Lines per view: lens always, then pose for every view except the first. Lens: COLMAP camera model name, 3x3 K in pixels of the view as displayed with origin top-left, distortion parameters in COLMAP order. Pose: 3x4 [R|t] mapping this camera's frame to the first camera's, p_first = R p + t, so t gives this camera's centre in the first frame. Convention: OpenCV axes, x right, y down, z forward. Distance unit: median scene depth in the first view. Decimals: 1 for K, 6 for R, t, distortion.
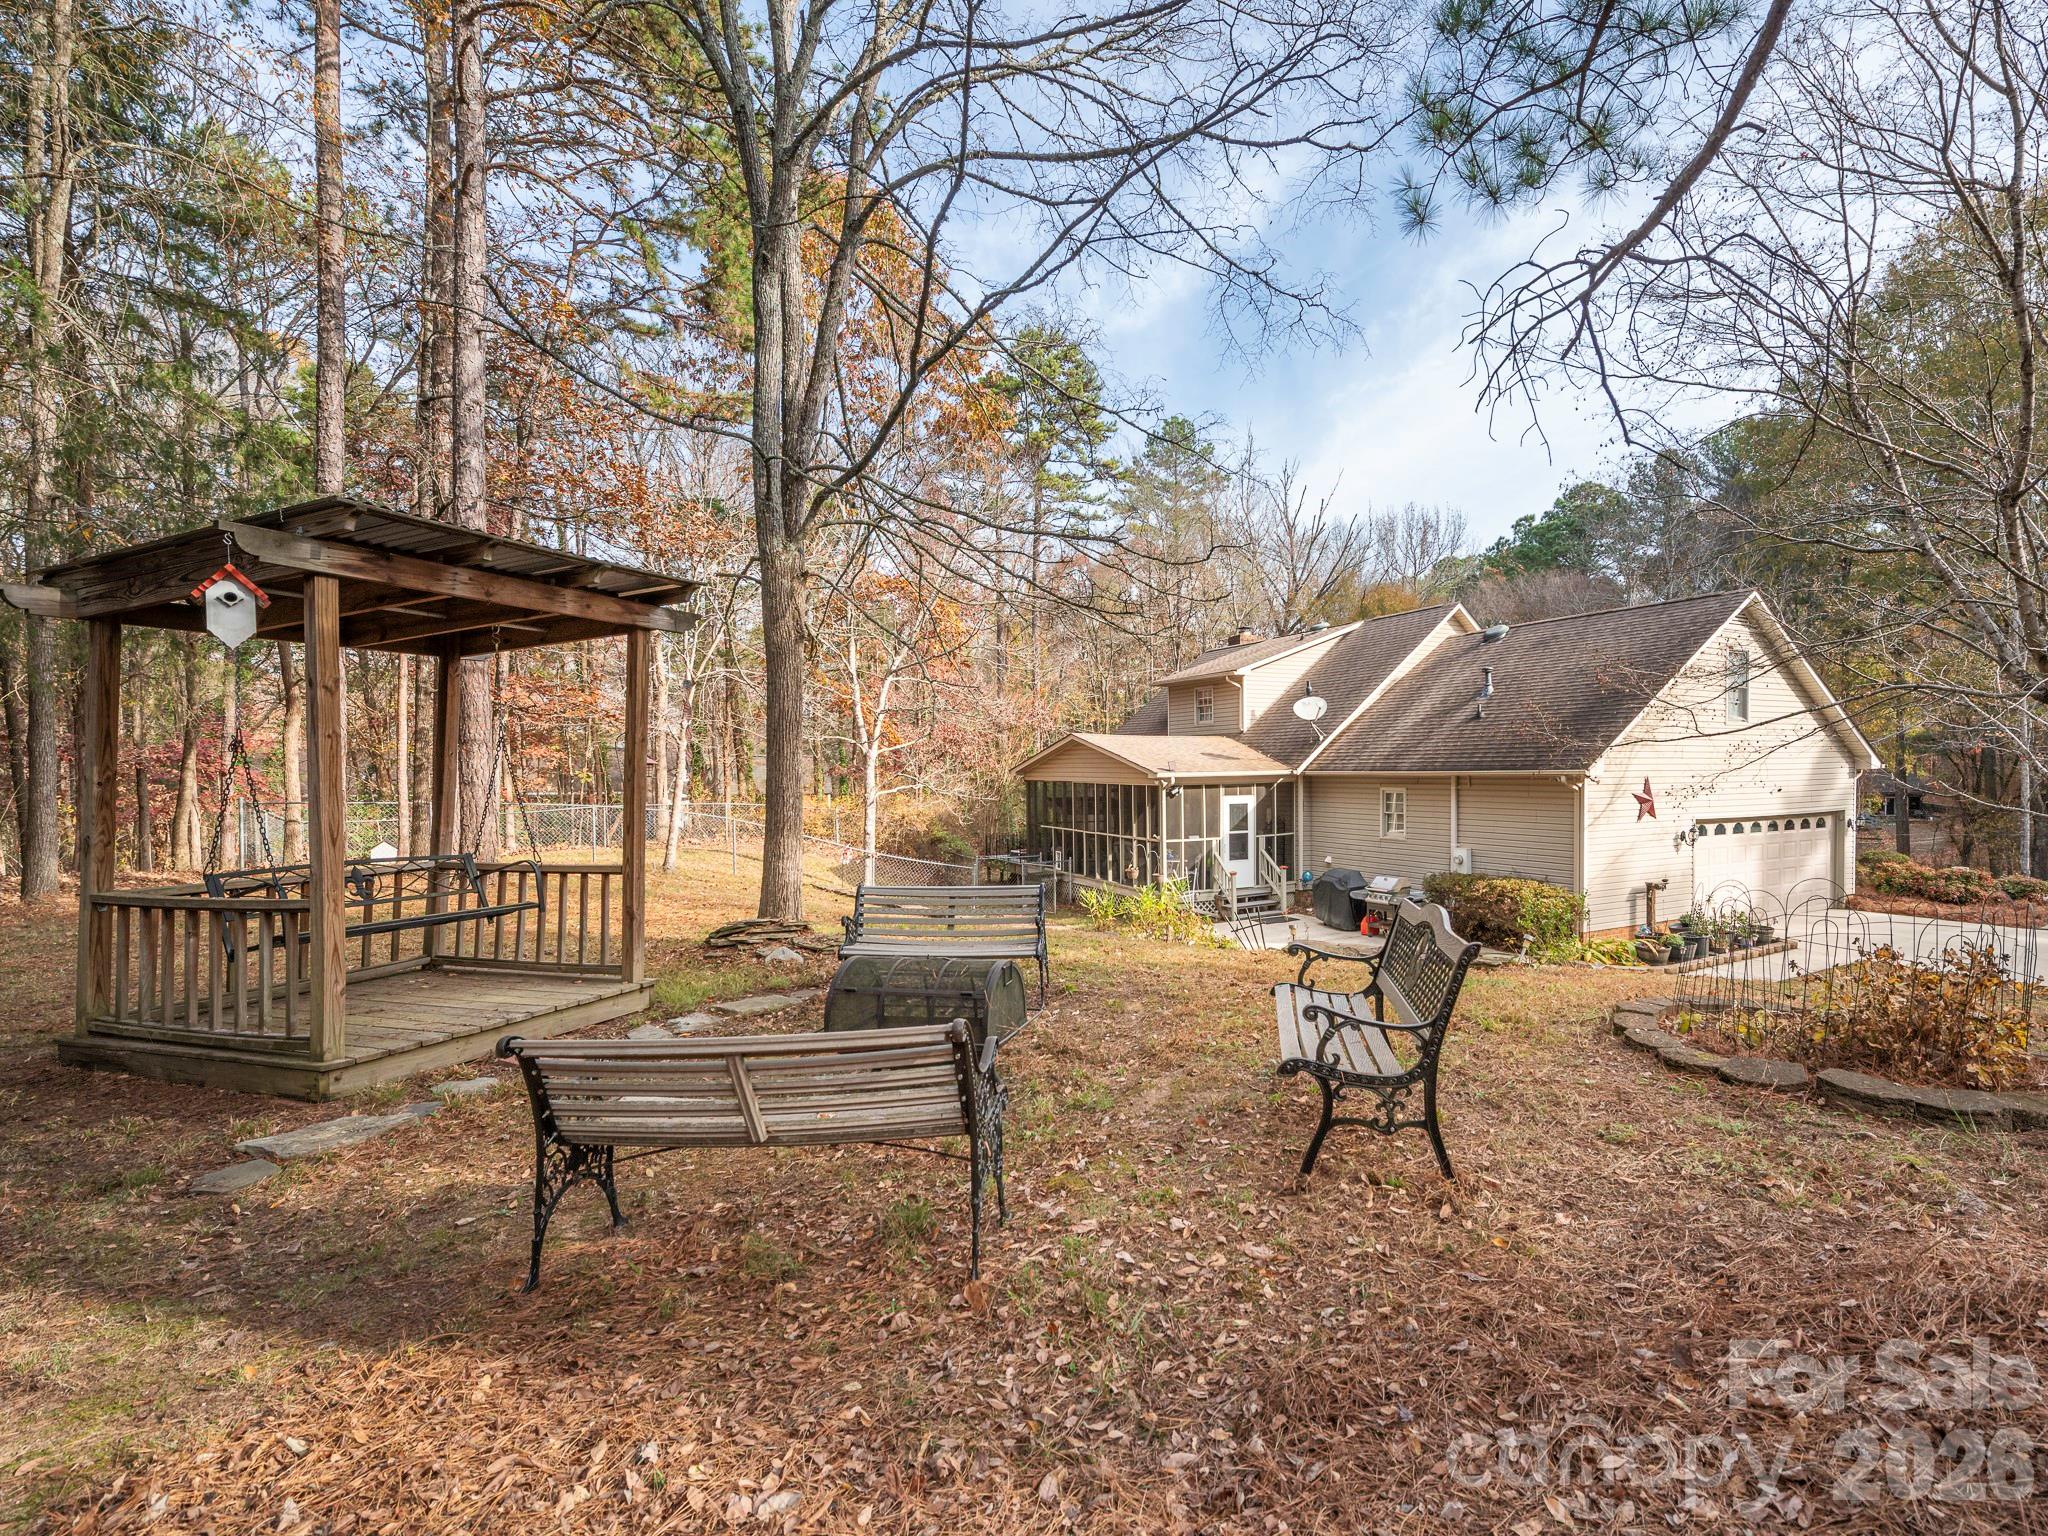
lens RADIAL K [[898.7, 0, 1022.9], [0, 898.7, 776.0], [0, 0, 1]] dist [0.000345, 0.000018]
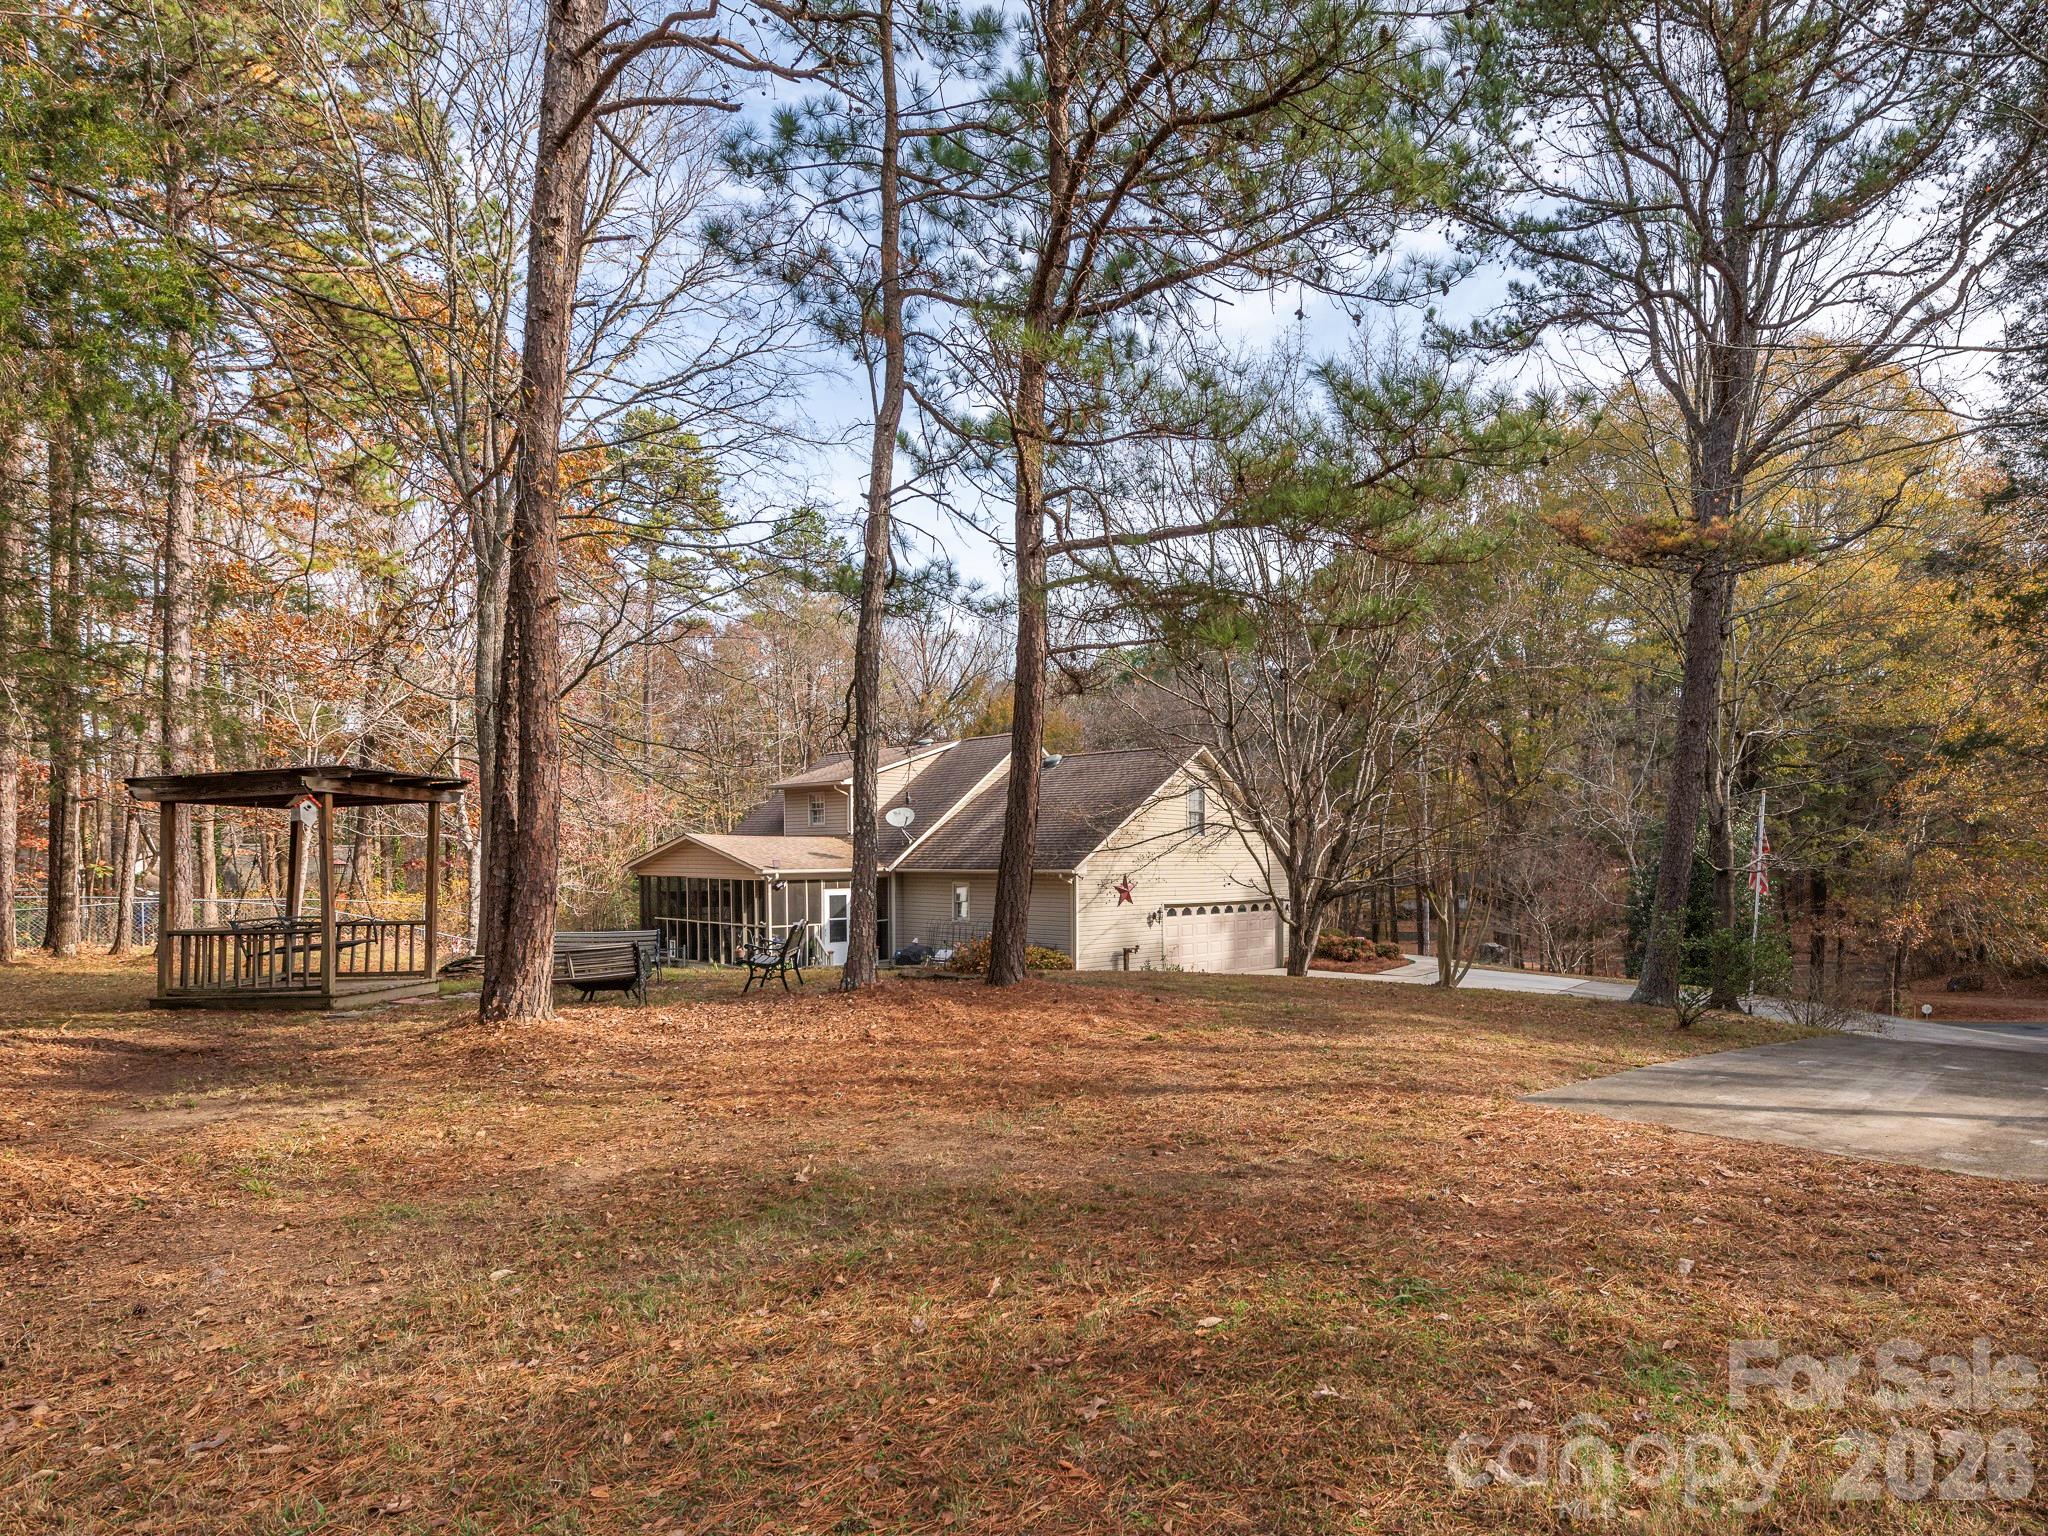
lens RADIAL K [[1002.8, 0, 1128.3], [0, 1002.8, 883.0], [0, 0, 1]] dist [0.003659, 0.000133]
pose [[0.895266, -0.001470, 0.445530, -0.009066], [-0.004009, 0.999928, 0.011354, -0.002740], [-0.445515, -0.011951, 0.895195, -0.370638]]
